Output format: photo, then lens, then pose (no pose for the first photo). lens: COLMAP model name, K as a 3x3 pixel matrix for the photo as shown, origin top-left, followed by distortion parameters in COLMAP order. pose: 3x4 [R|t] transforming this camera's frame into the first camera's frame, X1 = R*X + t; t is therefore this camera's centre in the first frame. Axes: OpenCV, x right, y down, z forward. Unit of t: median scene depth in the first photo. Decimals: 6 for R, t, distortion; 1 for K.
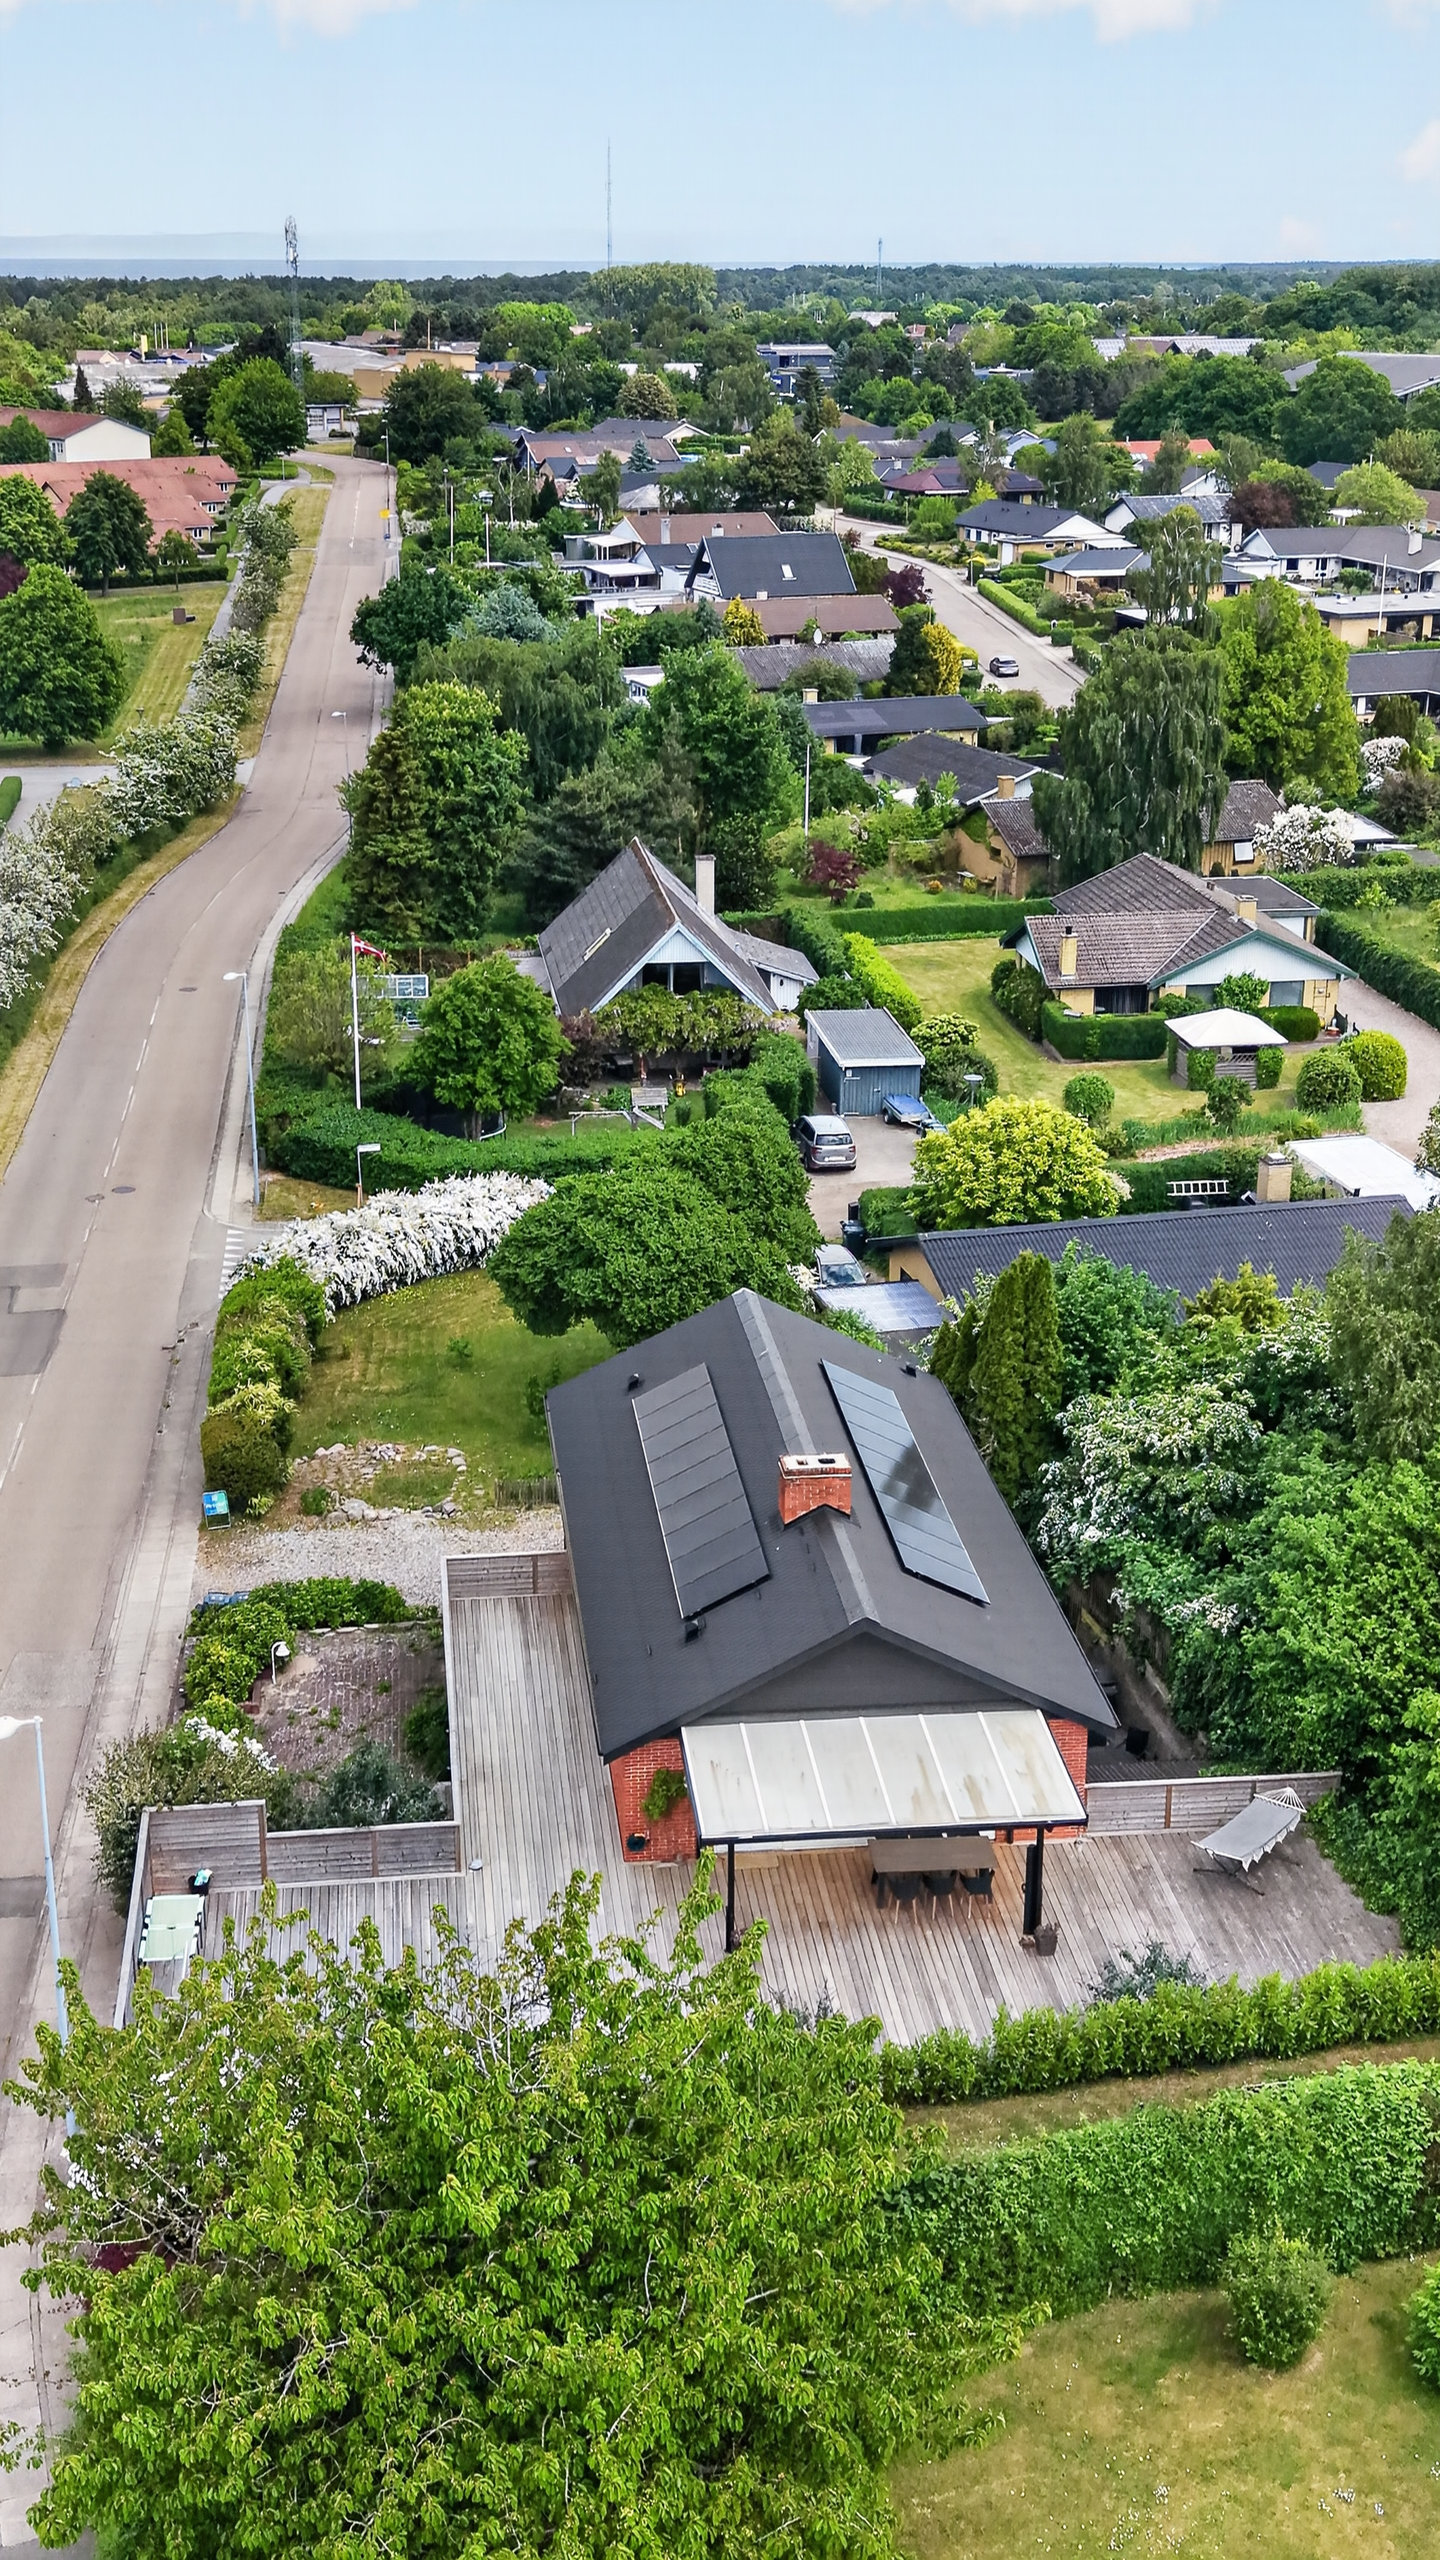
lens RADIAL K [[2864.7, 0, 714.2], [0, 2864.7, 1284.1], [0, 0, 1]] dist [0.147126, -0.465934]
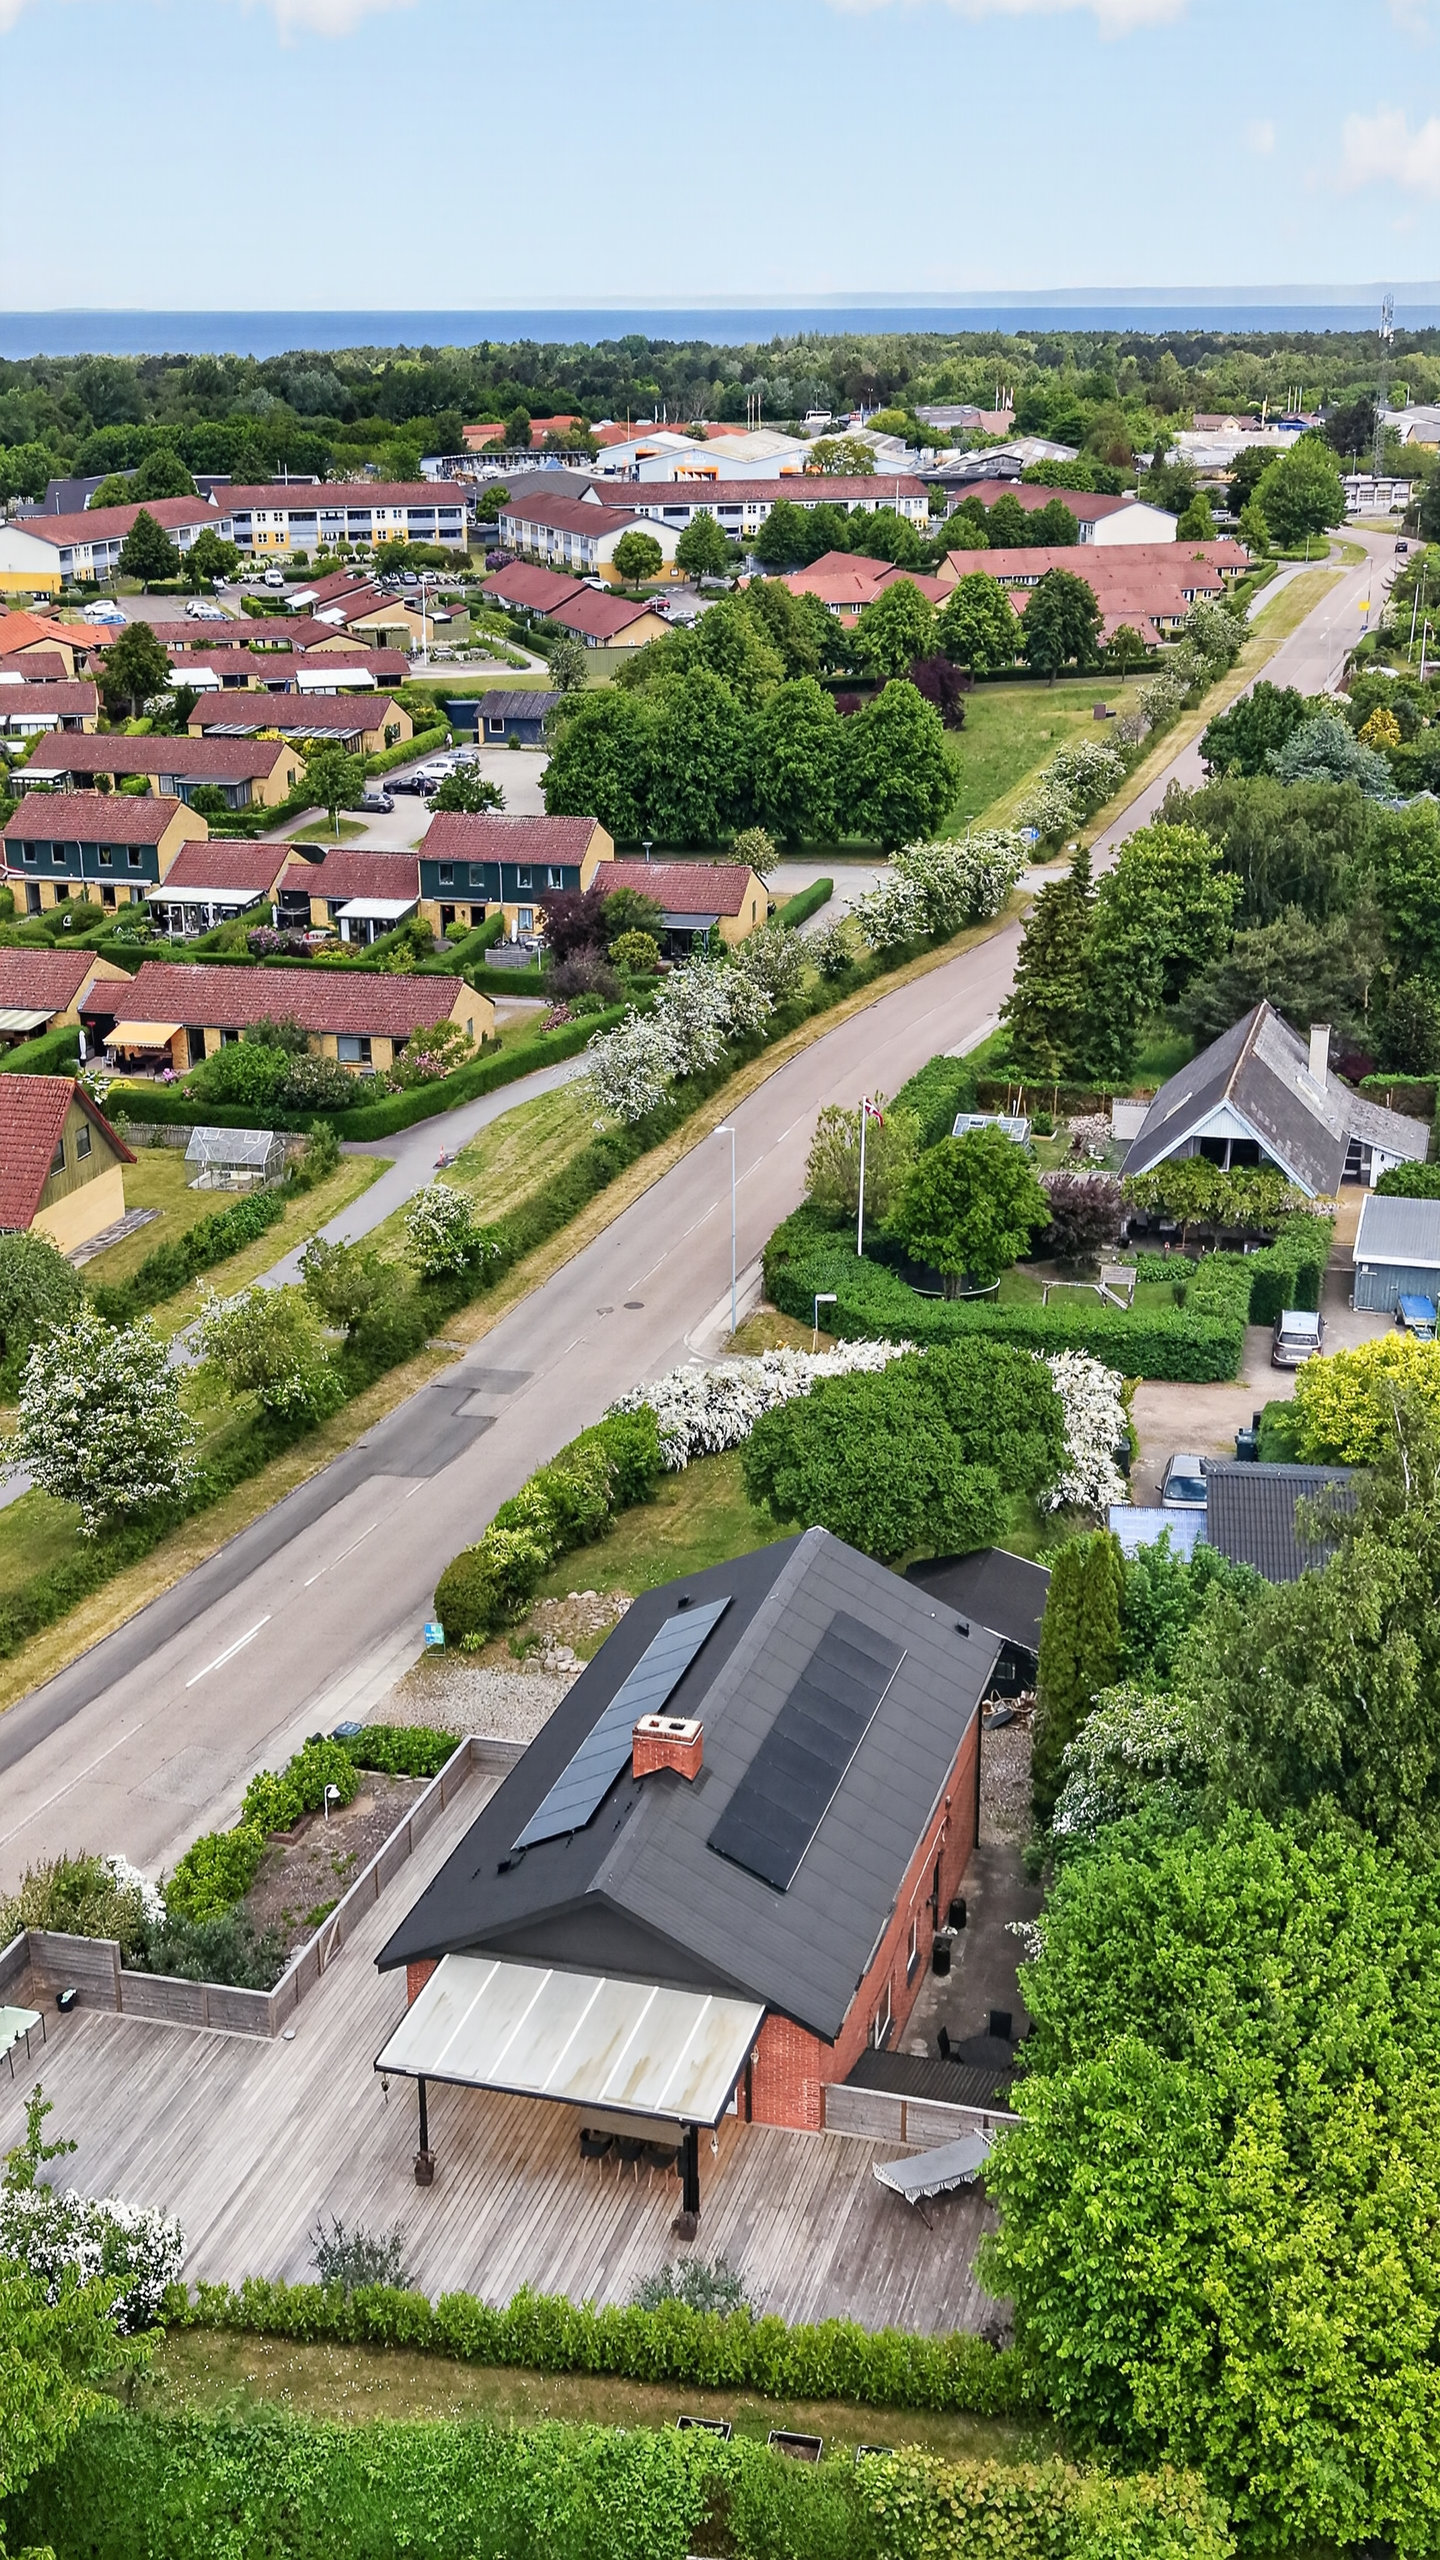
lens RADIAL K [[2775.0, 0, 725.7], [0, 2775.0, 1267.5], [0, 0, 1]] dist [0.246466, -0.916369]
pose [[0.924216, 0.118734, -0.362941, 0.217556], [-0.122477, 0.992389, 0.012770, -0.065609], [0.361695, 0.032650, 0.931724, 0.009534]]
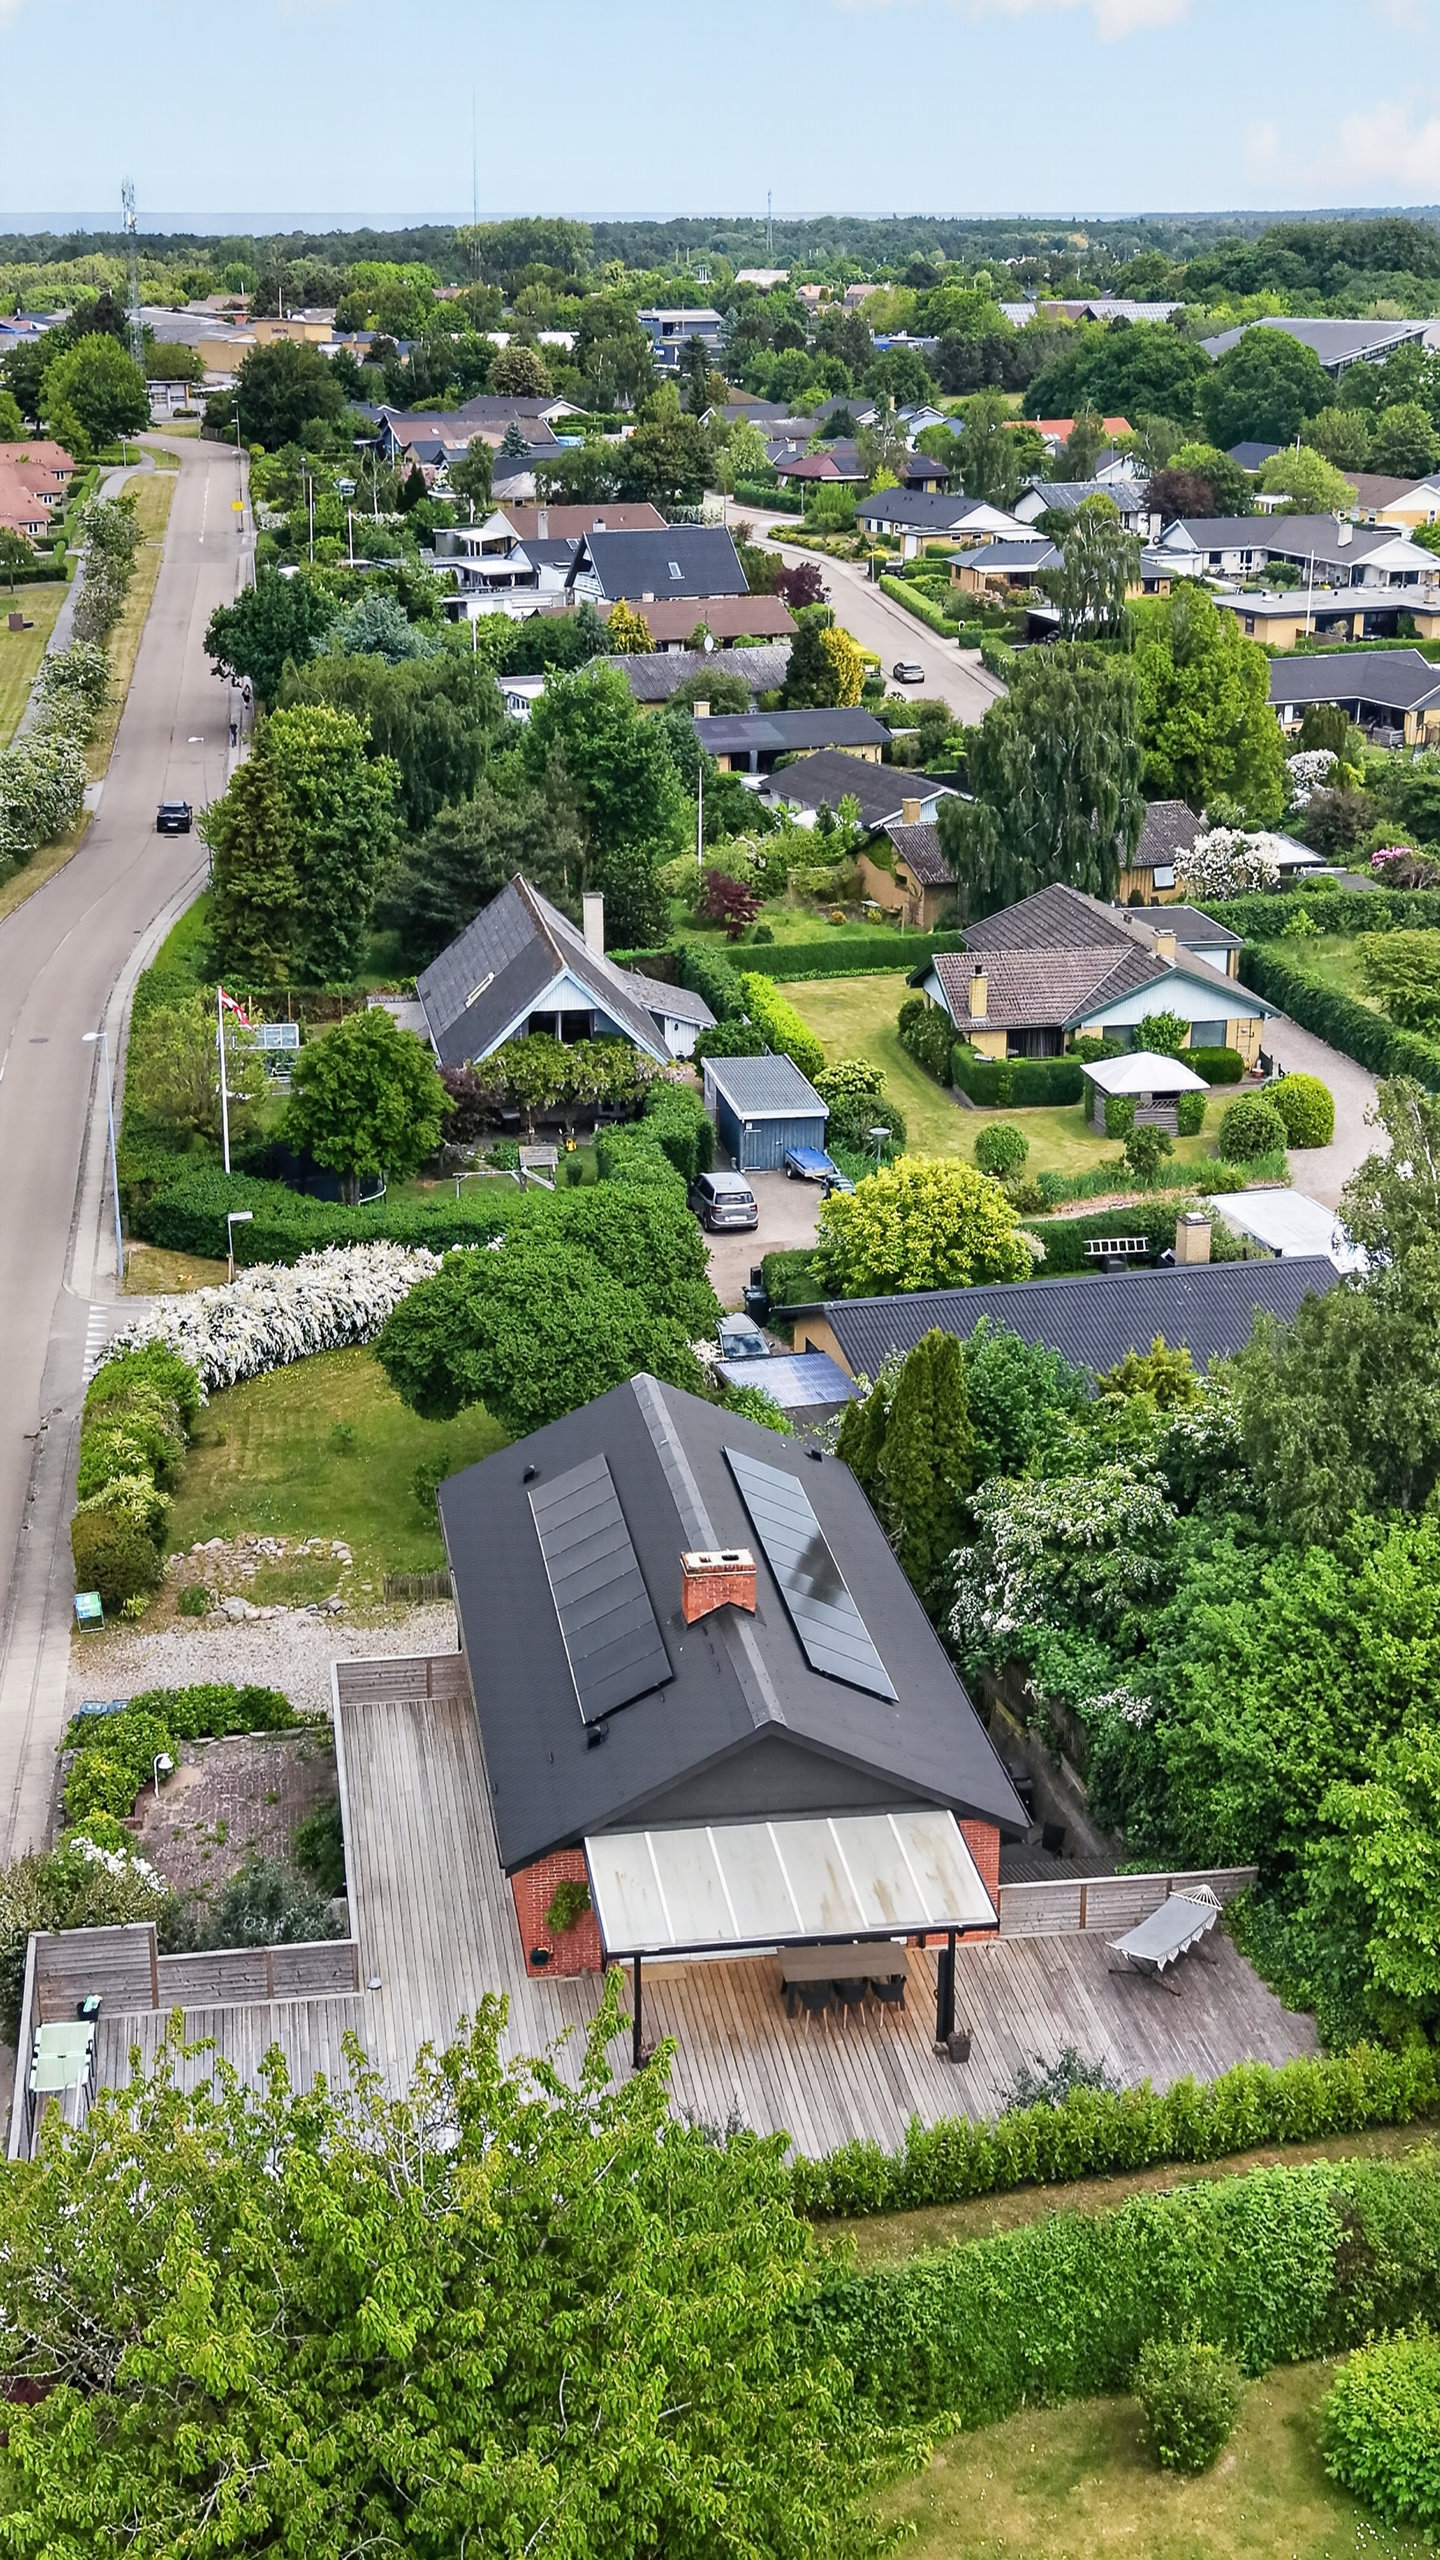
lens RADIAL K [[3135.4, 0, 720.0], [0, 3135.4, 1280.0], [0, 0, 1]] dist [0.152245, -0.469080]
pose [[0.999241, -0.014645, 0.036089, -0.000643], [0.015176, 0.999780, -0.014492, -0.008949], [-0.035868, 0.015029, 0.999244, -0.034732]]
